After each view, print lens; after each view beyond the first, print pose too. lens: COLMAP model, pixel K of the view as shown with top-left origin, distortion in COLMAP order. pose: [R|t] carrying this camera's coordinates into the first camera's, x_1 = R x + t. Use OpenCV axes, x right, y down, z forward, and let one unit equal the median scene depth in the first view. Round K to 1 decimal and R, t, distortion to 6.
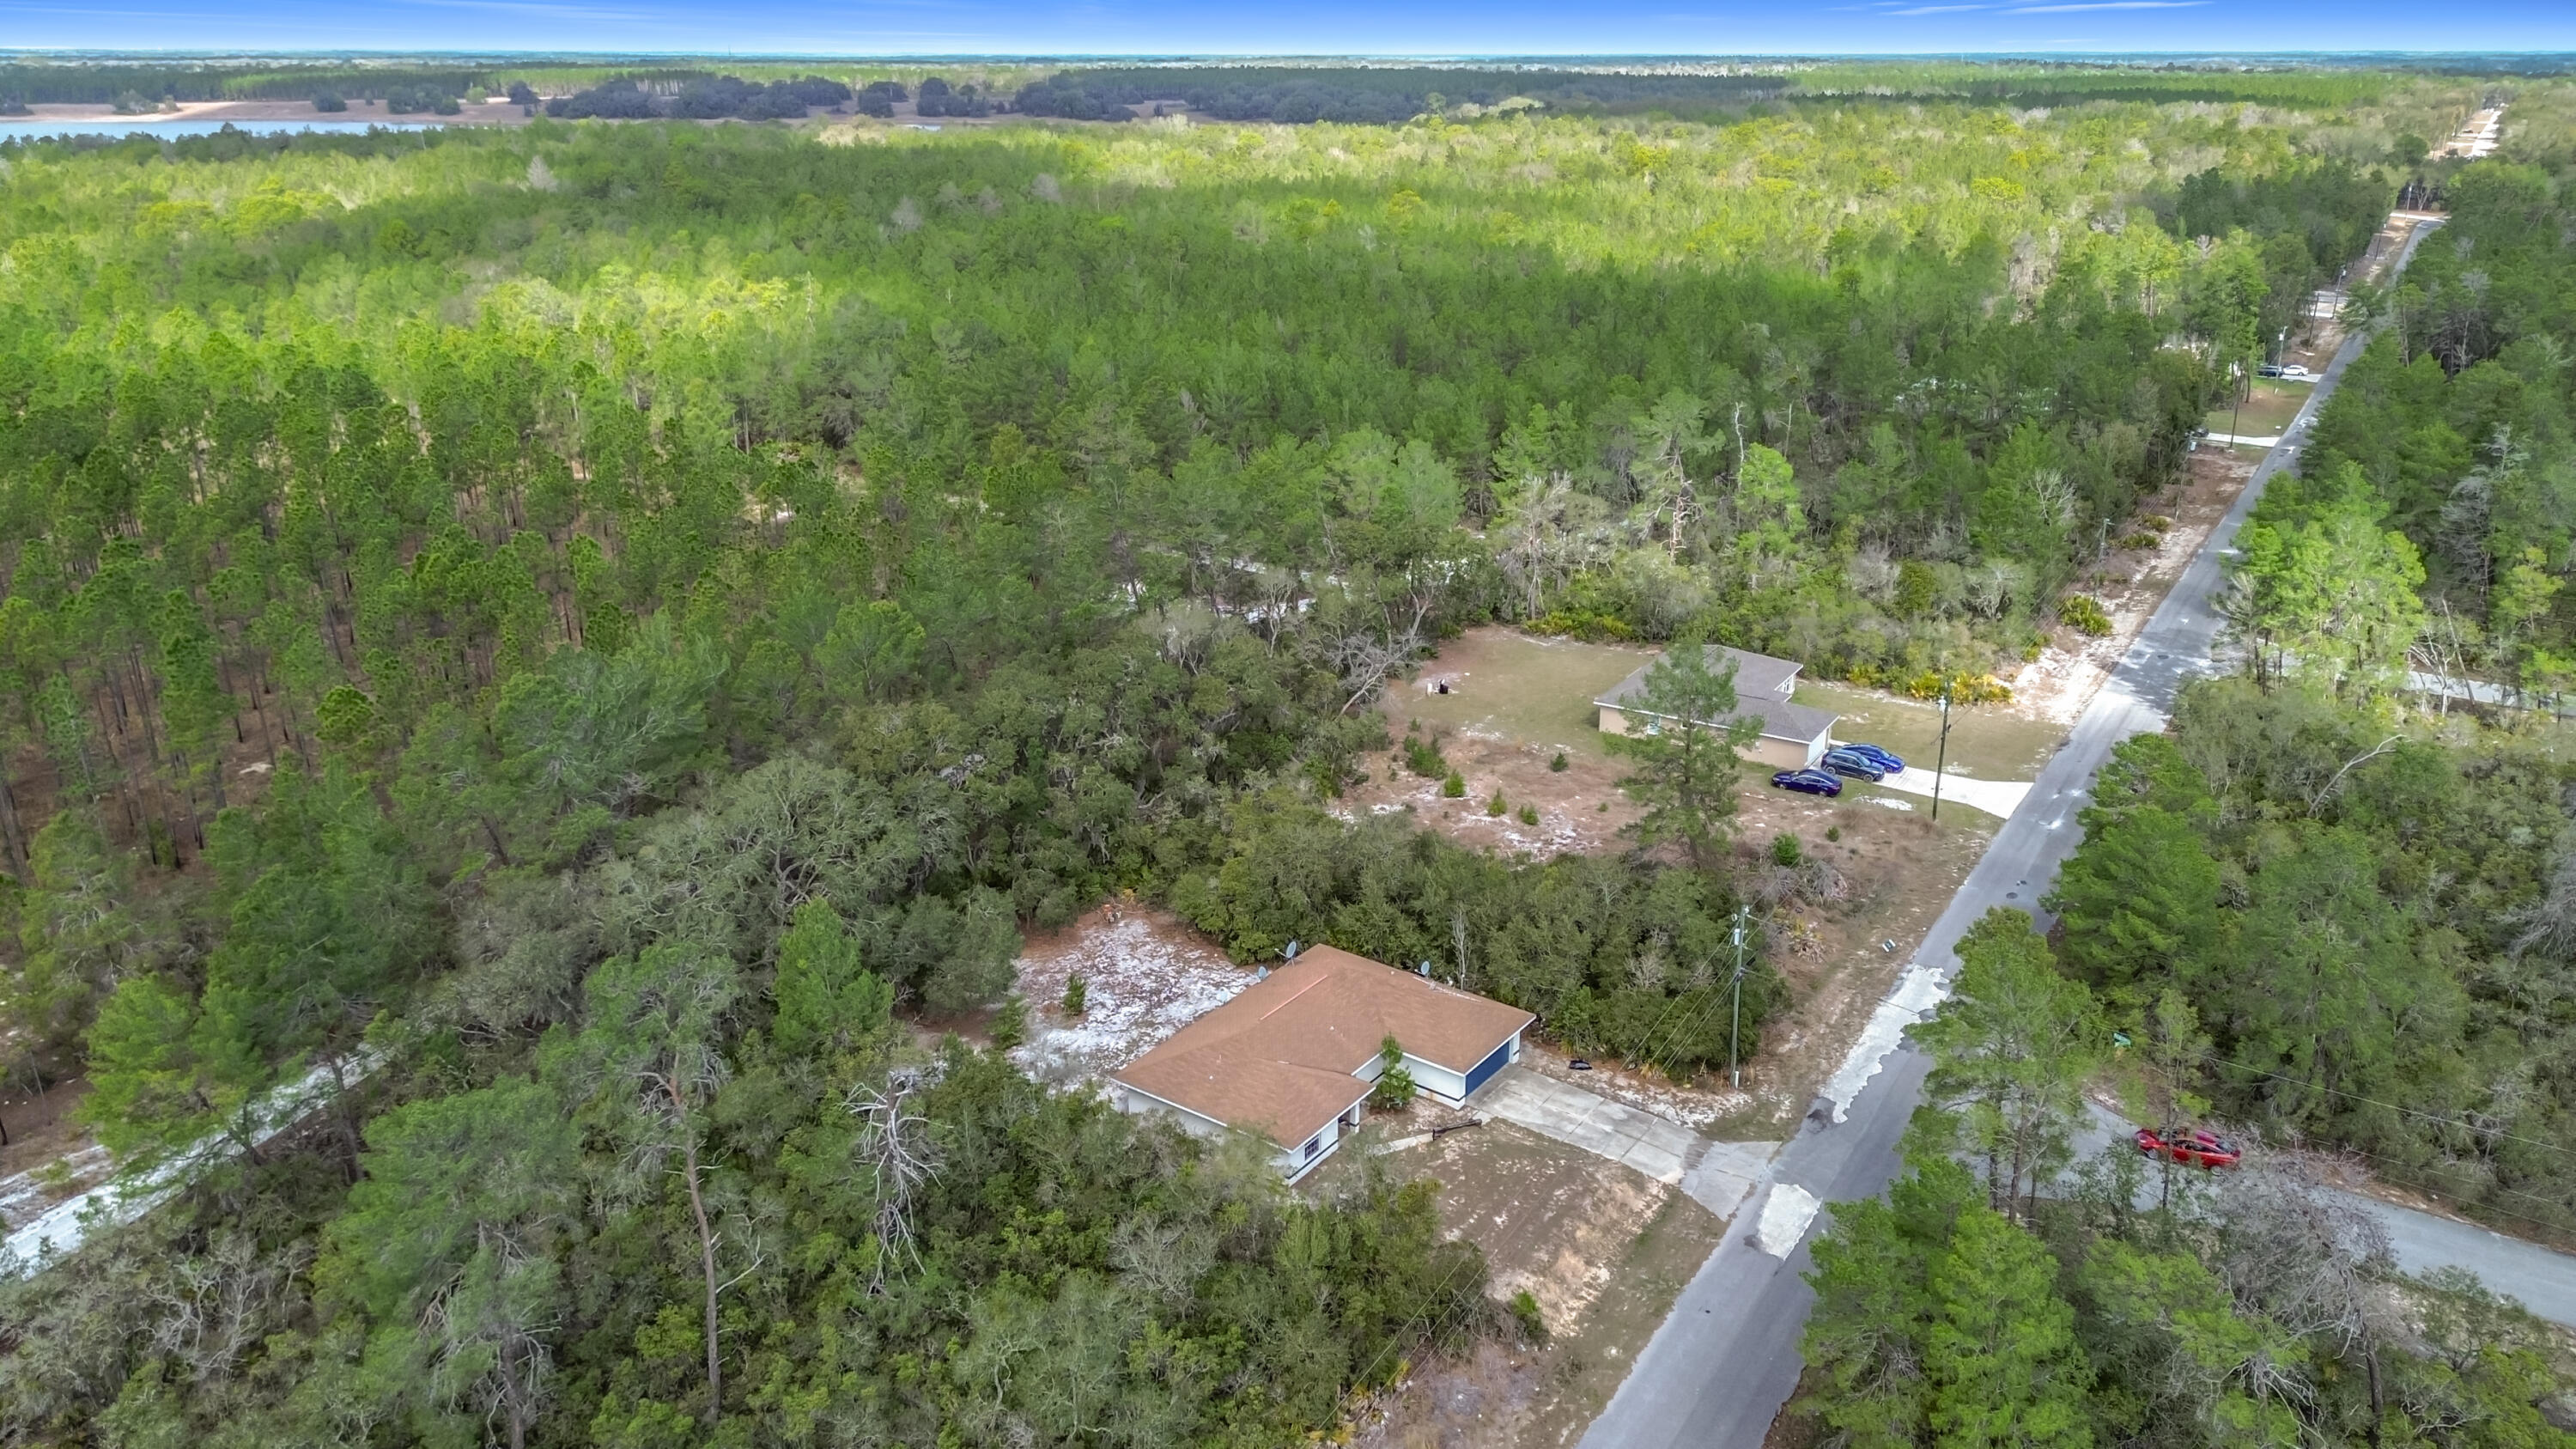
lens RADIAL K [[1825.3, 0, 1258.1], [0, 1825.3, 723.8], [0, 0, 1]] dist [0.055872, -0.067443]
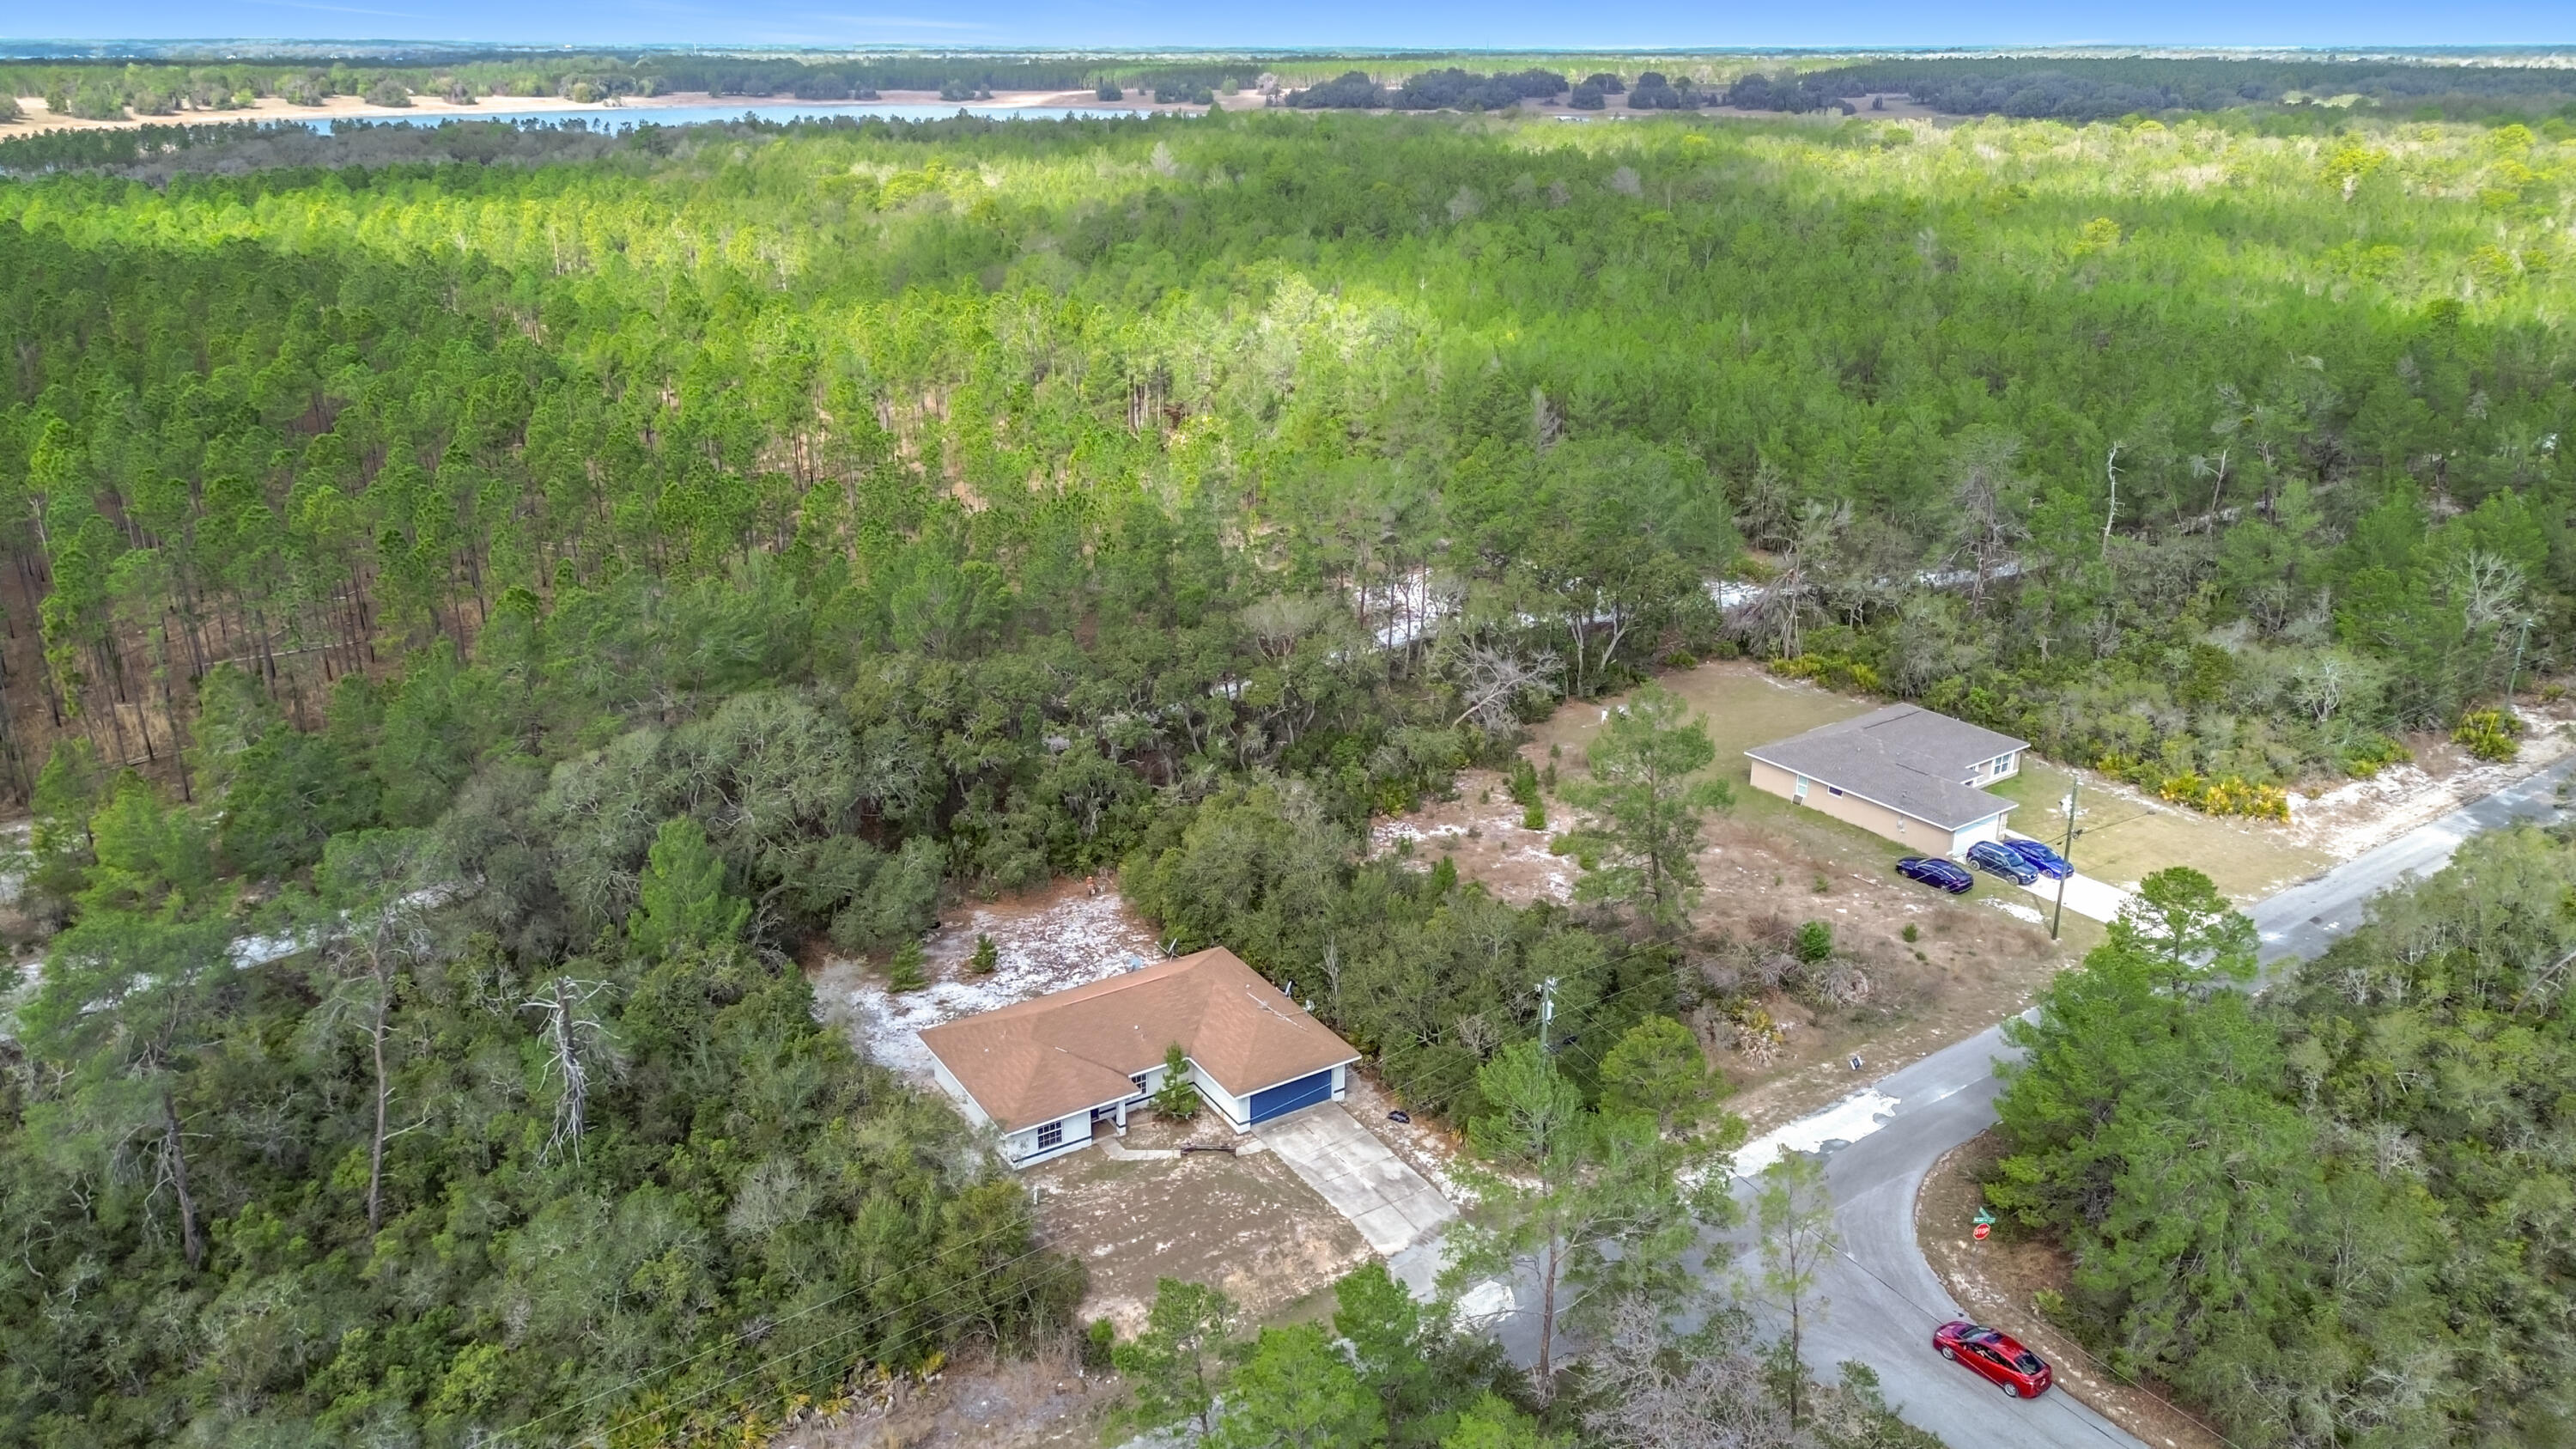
lens RADIAL K [[1812.3, 0, 1271.6], [0, 1812.3, 732.9], [0, 0, 1]] dist [0.052567, -0.057994]
pose [[0.929552, 0.131365, -0.344493, 0.364859], [-0.127847, 0.991244, 0.033017, -0.028026], [0.345814, 0.013351, 0.938208, 0.088242]]
